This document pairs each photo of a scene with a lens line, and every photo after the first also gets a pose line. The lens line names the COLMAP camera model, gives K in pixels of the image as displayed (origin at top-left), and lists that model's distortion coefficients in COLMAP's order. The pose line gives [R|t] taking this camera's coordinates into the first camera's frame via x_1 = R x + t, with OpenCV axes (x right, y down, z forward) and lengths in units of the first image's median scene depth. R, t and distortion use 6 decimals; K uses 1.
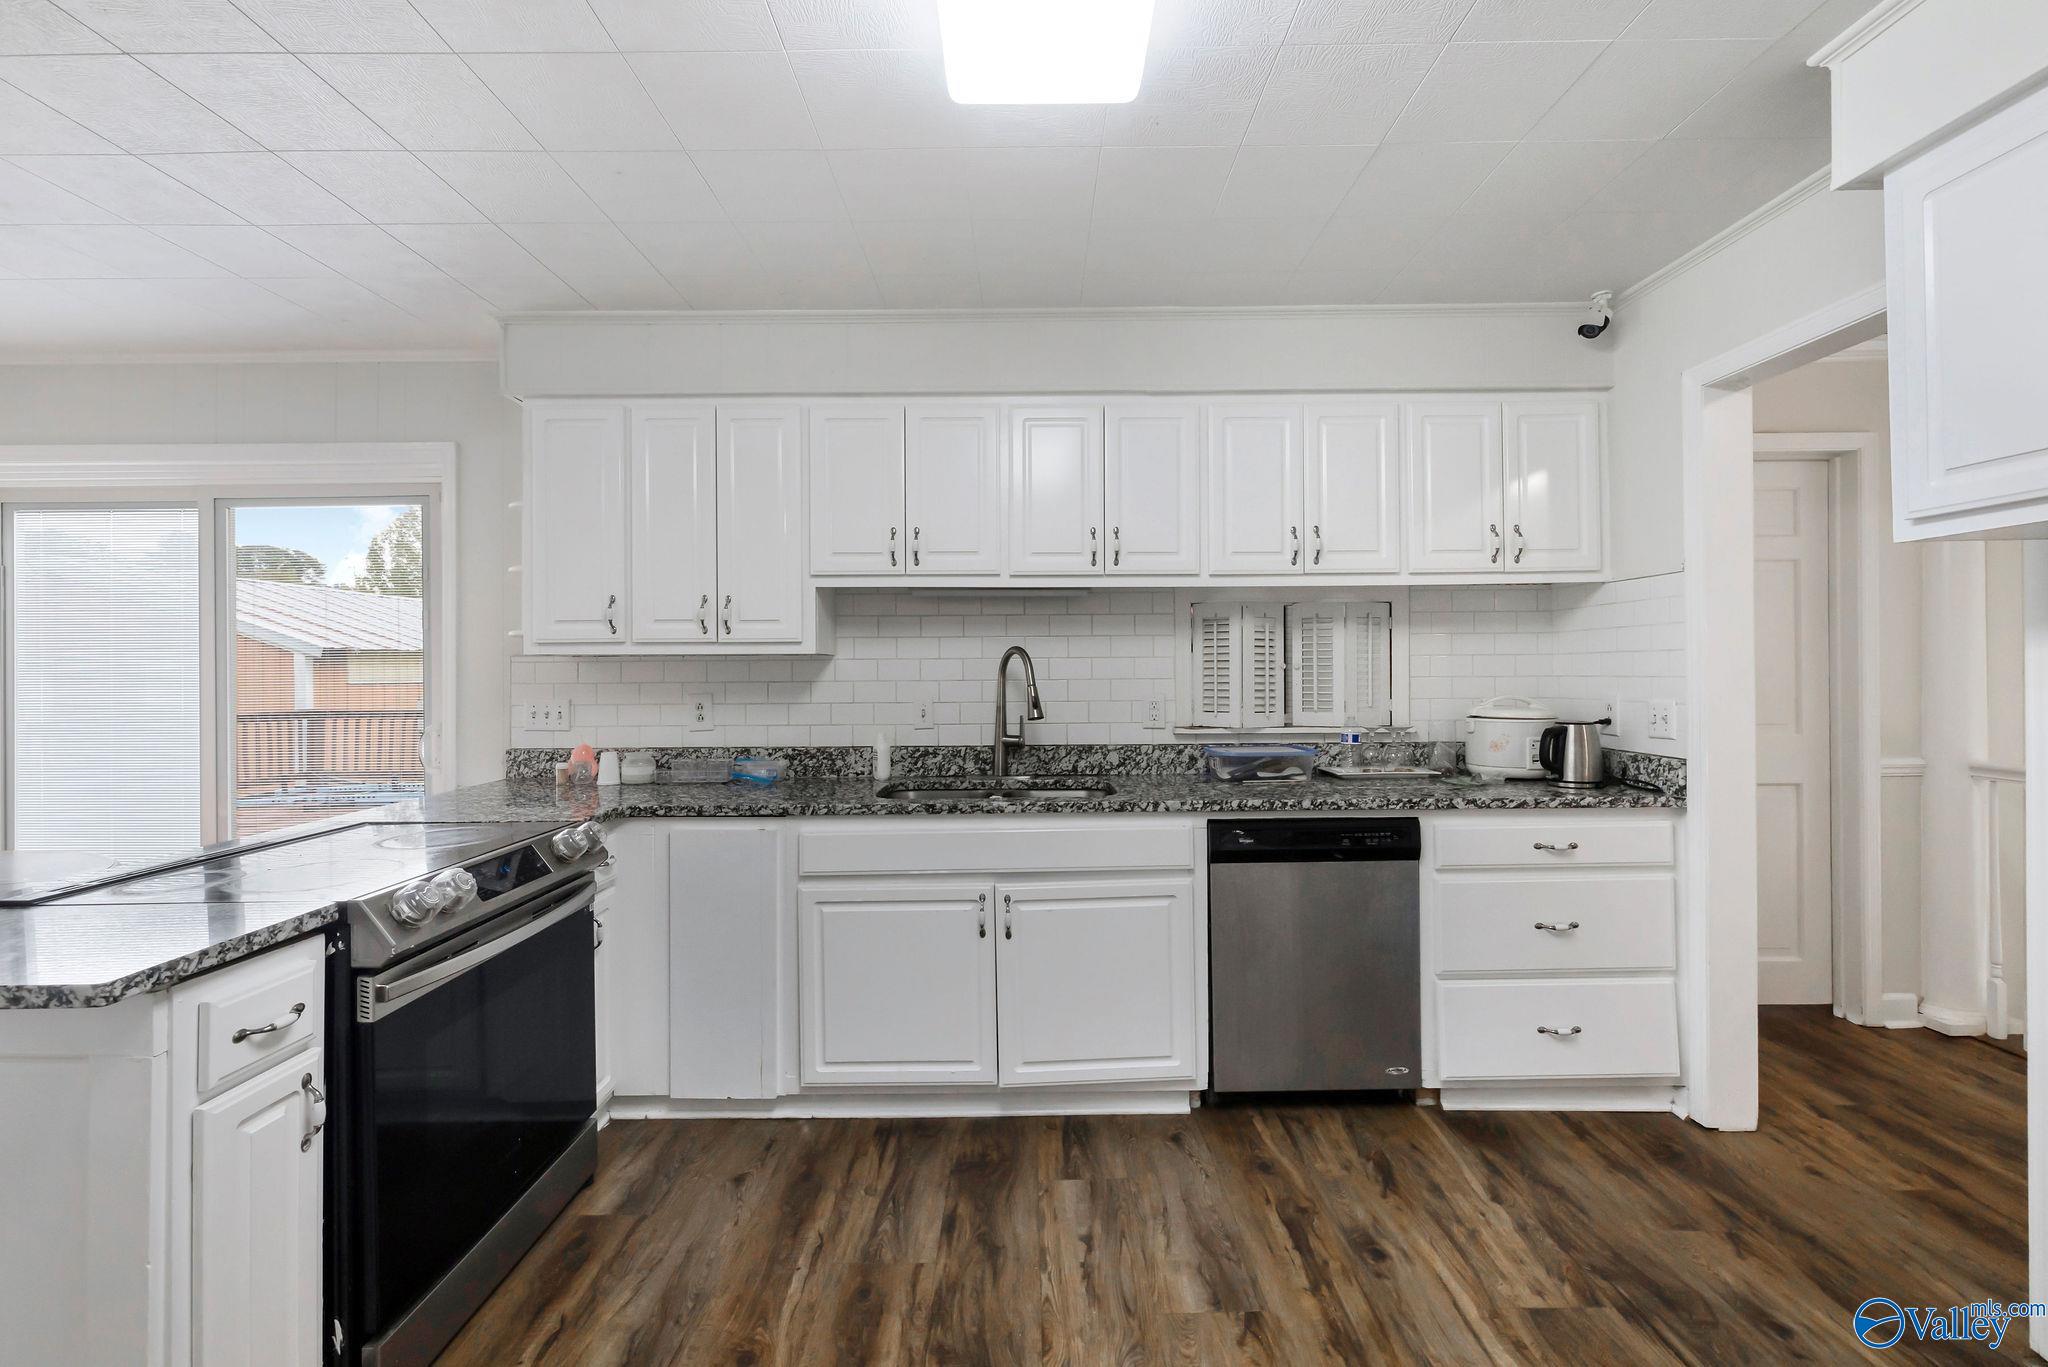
lens RADIAL K [[875.1, 0, 1017.8], [0, 875.1, 669.7], [0, 0, 1]] dist [-0.002810, 0.001135]
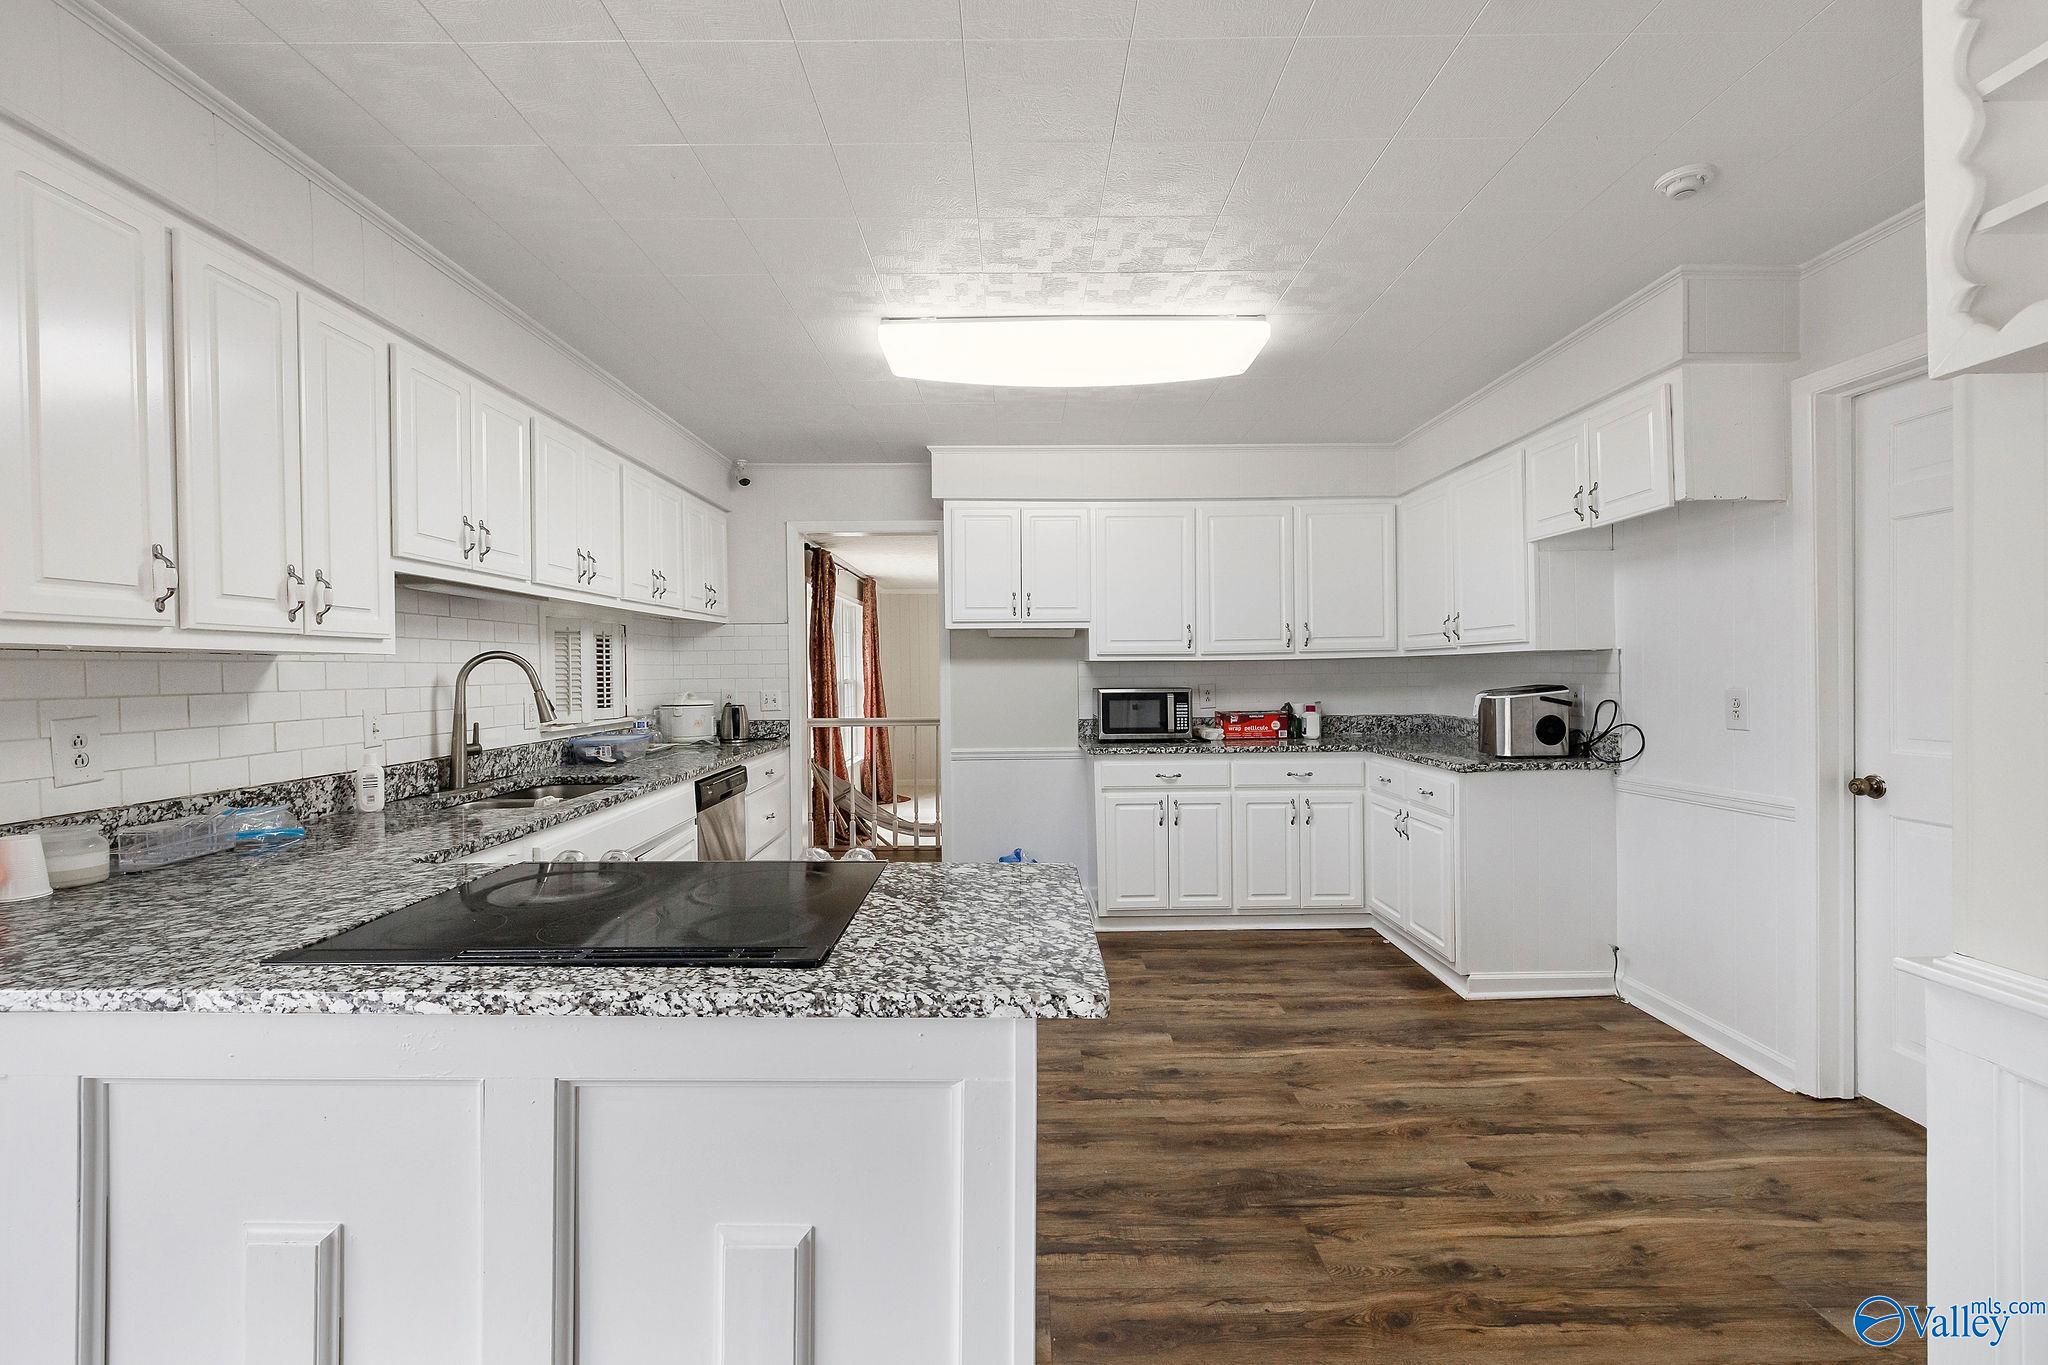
lens RADIAL K [[875.1, 0, 1031.8], [0, 875.1, 673.8], [0, 0, 1]] dist [-0.002810, 0.001135]
pose [[-0.028149, 0.001103, 0.999603, -1.180659], [0.007599, 0.999971, -0.000890, 0.005193], [-0.999575, 0.007571, -0.028156, 0.499725]]
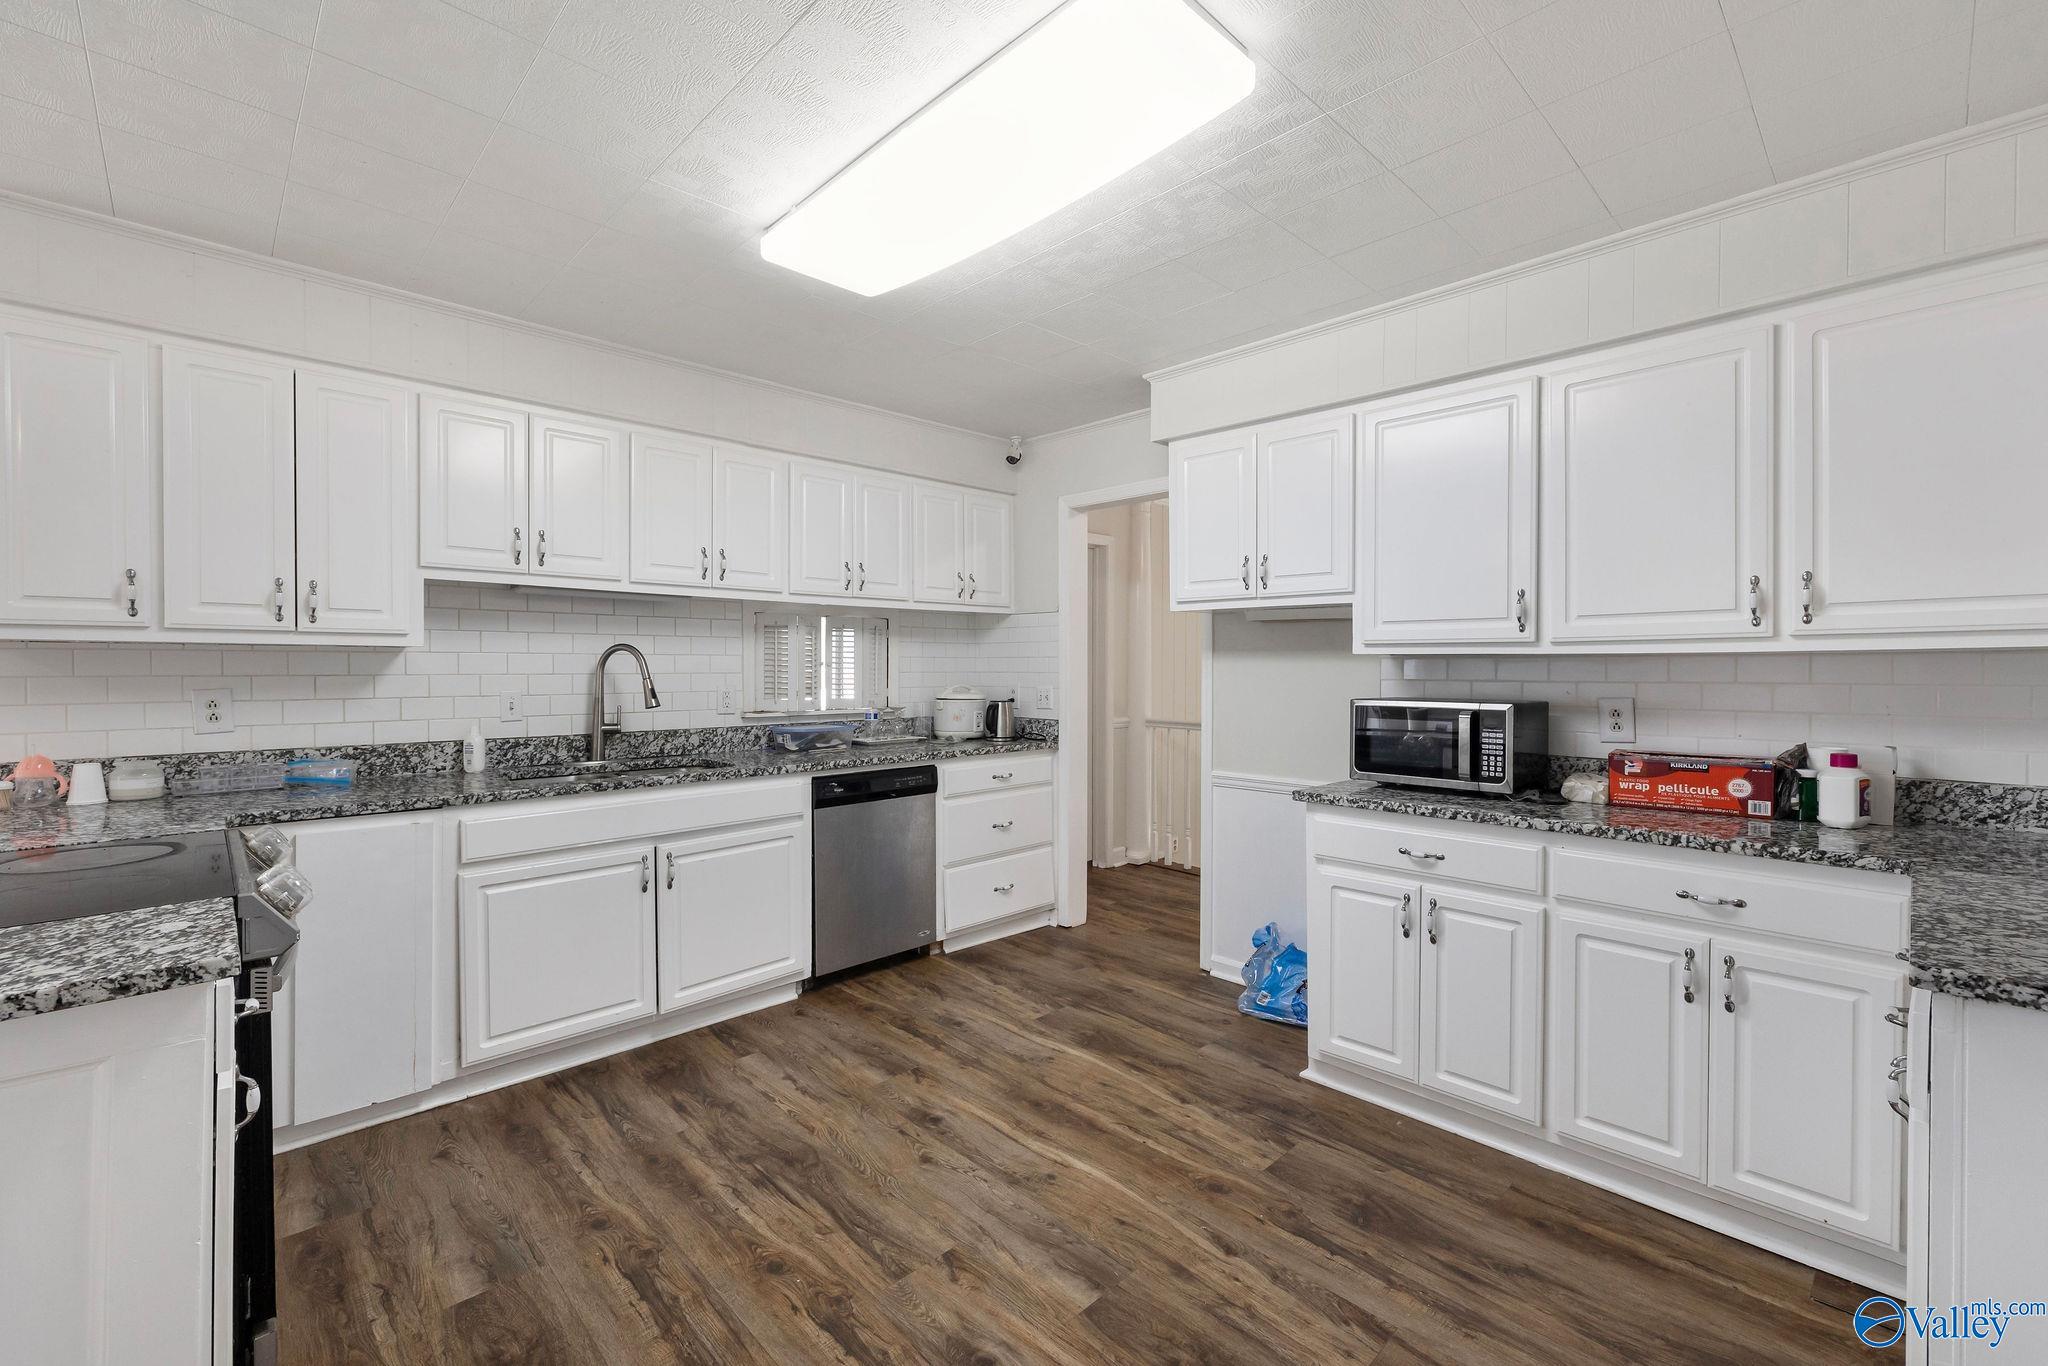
lens RADIAL K [[875.1, 0, 1024.6], [0, 875.1, 673.1], [0, 0, 1]] dist [-0.002810, 0.001135]
pose [[0.714353, 0.002842, 0.699780, -0.492167], [-0.008900, 0.999948, 0.005025, 0.000772], [-0.699729, -0.009818, 0.714341, -0.193018]]
